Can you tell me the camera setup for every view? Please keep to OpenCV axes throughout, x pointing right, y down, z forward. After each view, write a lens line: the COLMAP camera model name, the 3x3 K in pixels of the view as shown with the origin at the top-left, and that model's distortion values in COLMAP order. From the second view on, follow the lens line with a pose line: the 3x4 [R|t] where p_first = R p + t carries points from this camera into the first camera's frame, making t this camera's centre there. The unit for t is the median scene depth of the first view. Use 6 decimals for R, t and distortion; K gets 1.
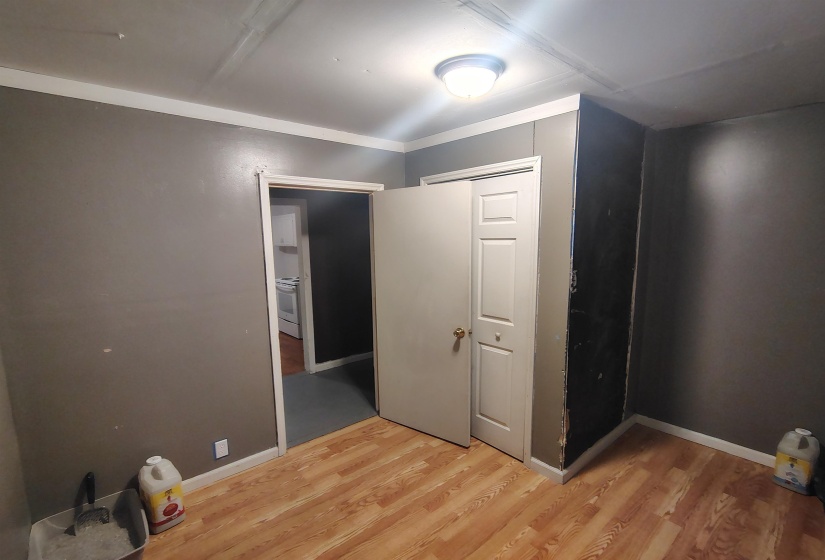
lens RADIAL K [[382.1, 0, 410.5], [0, 382.1, 297.0], [0, 0, 1]] dist [-0.001780, -0.000363]
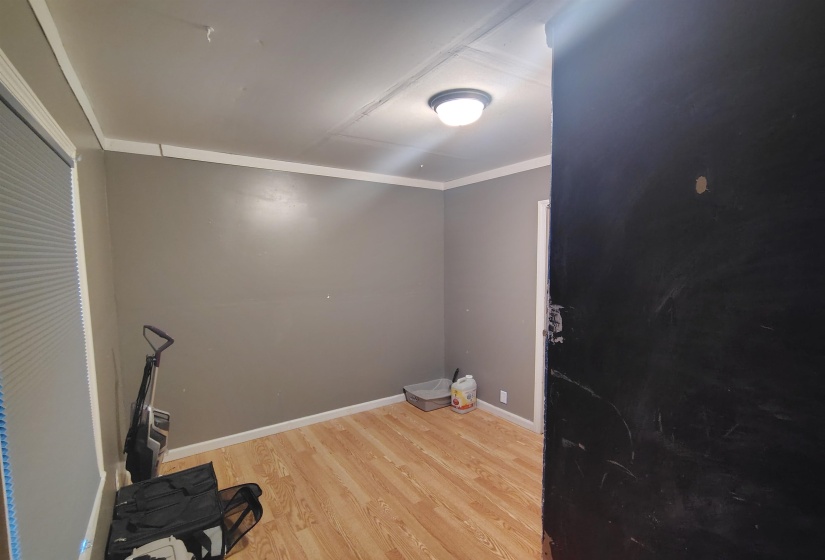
lens RADIAL K [[382.1, 0, 410.5], [0, 382.1, 297.0], [0, 0, 1]] dist [-0.001780, -0.000363]
pose [[-0.124696, 0.114701, -0.985543, 1.038228], [-0.145044, 0.980518, 0.132468, -0.127170], [0.981536, 0.159465, -0.105630, 0.832610]]
